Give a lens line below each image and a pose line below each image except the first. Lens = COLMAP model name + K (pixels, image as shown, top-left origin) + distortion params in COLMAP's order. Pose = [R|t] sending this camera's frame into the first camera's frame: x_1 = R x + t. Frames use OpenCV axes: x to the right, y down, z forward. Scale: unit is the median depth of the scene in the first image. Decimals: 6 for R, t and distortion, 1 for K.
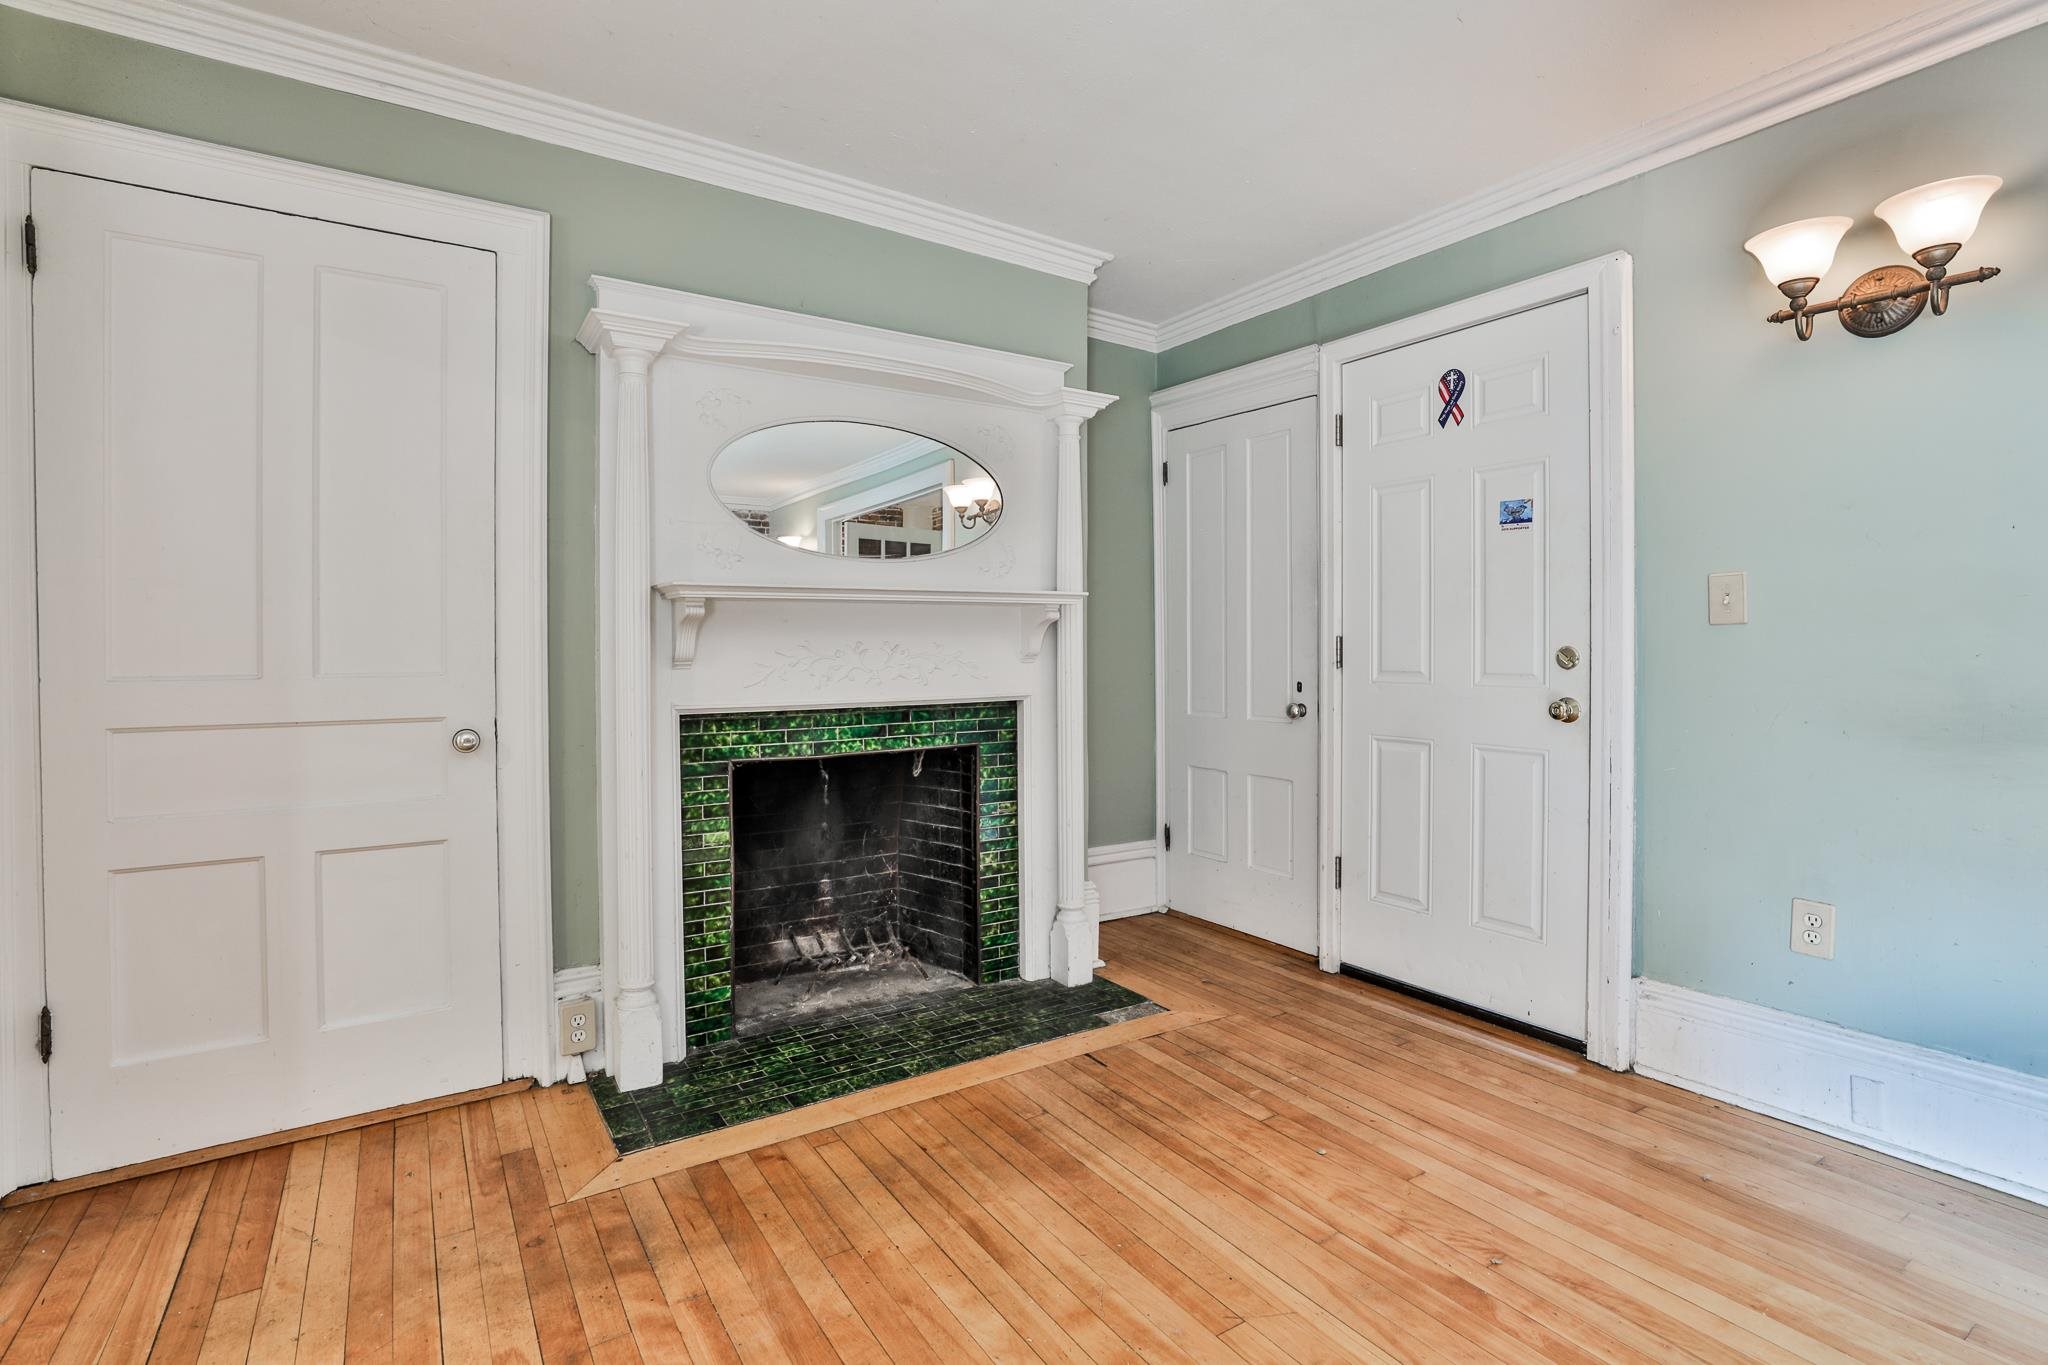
lens RADIAL K [[966.4, 0, 1018.7], [0, 966.4, 644.3], [0, 0, 1]] dist [-0.042399, 0.010820]
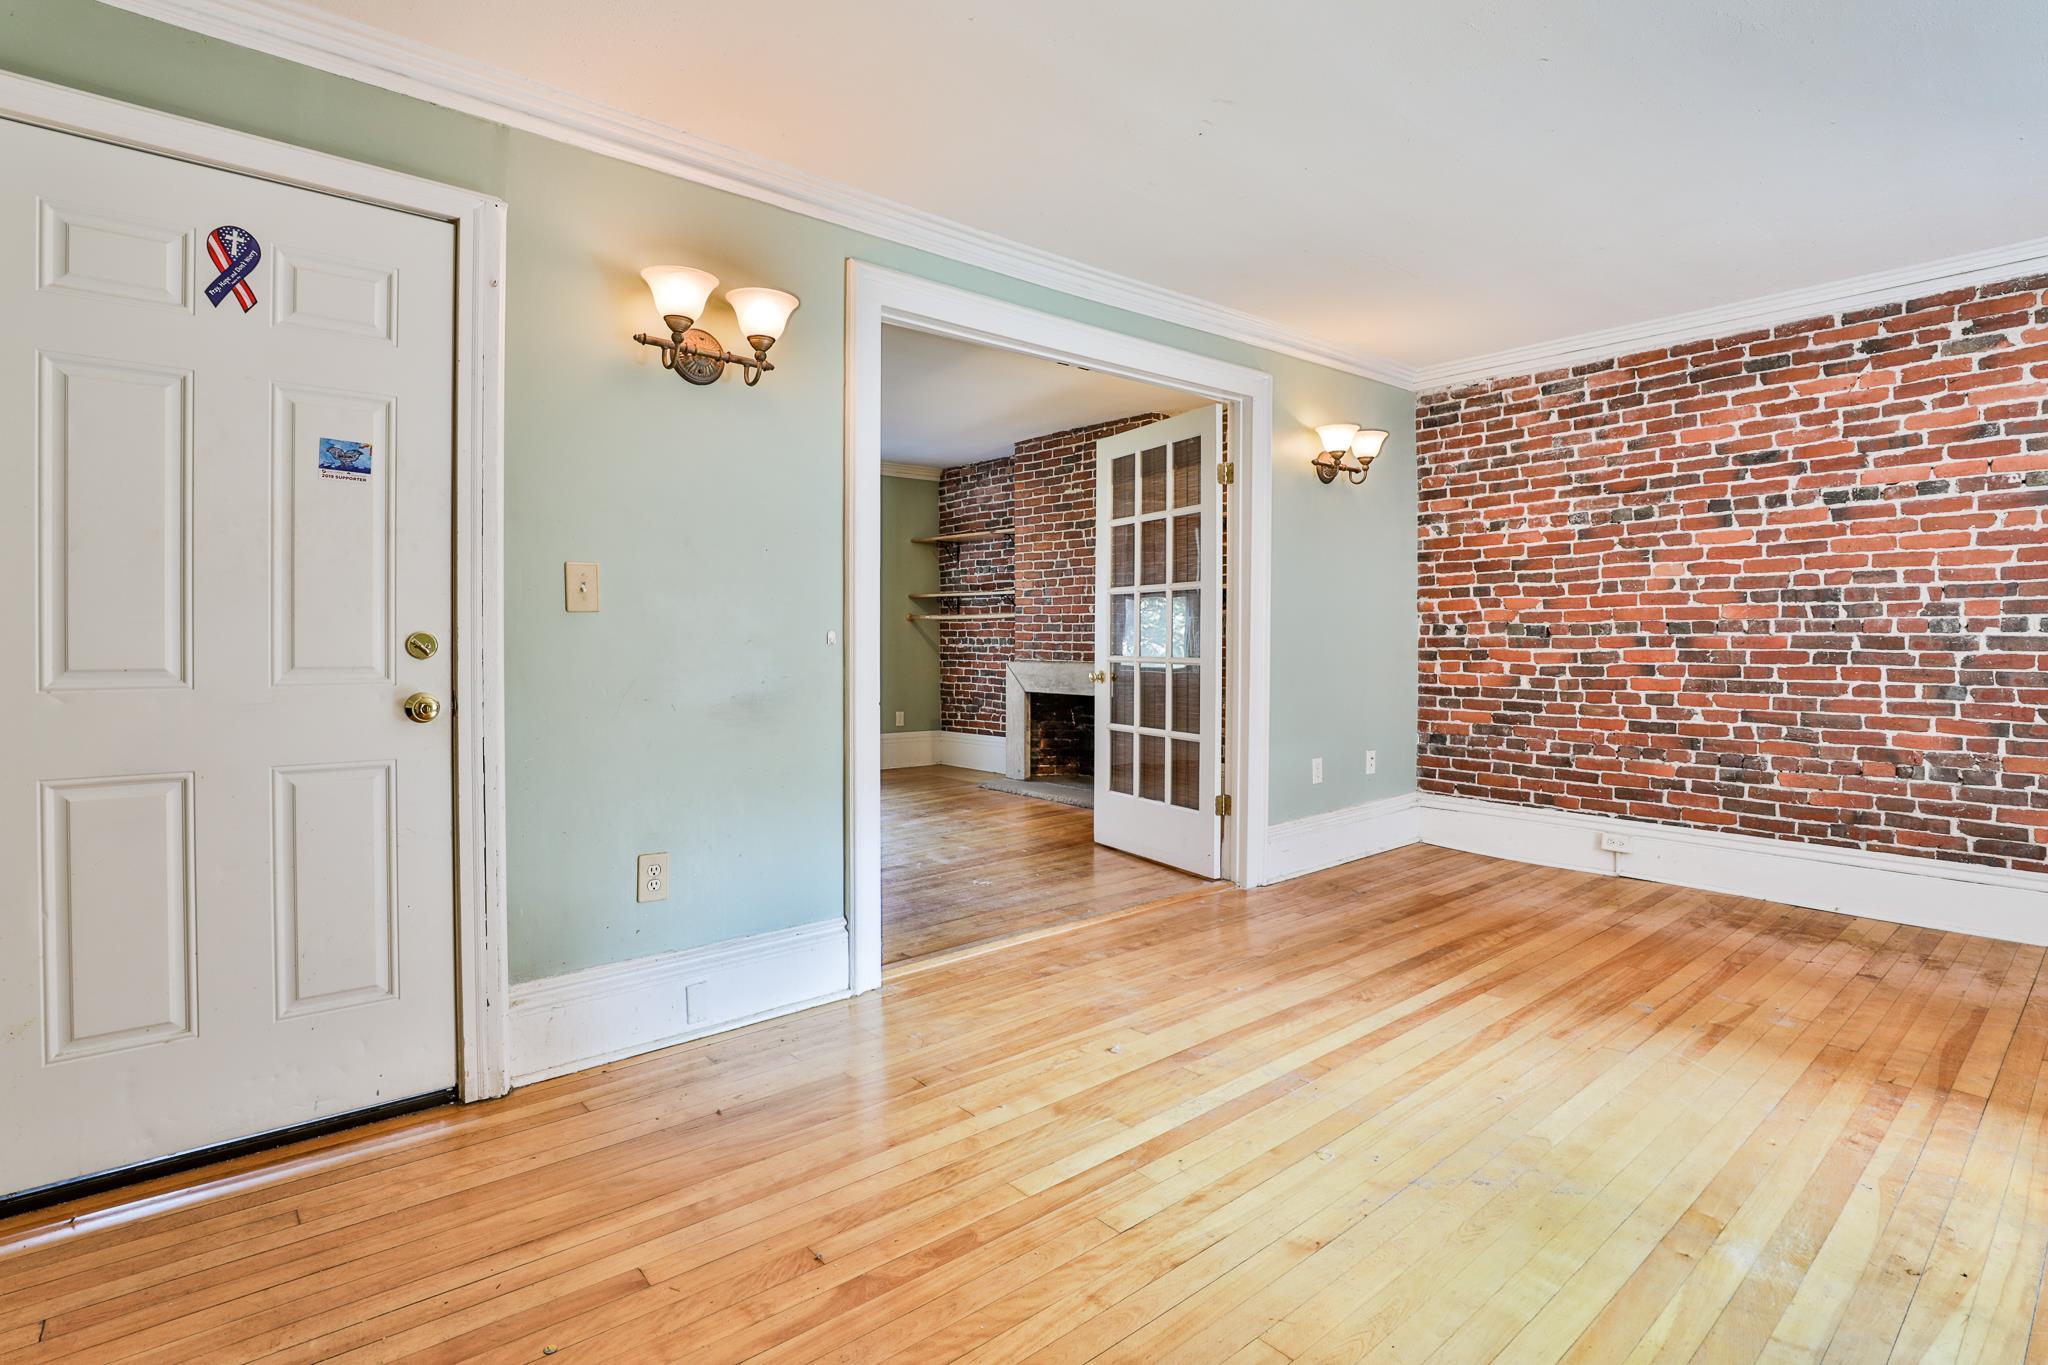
lens RADIAL K [[966.4, 0, 1018.7], [0, 966.4, 644.3], [0, 0, 1]] dist [-0.042399, 0.010820]
pose [[-0.117717, -0.003855, 0.993040, -0.302698], [-0.008084, 0.999963, 0.002923, 0.006204], [-0.993014, -0.007683, -0.117744, 0.551704]]
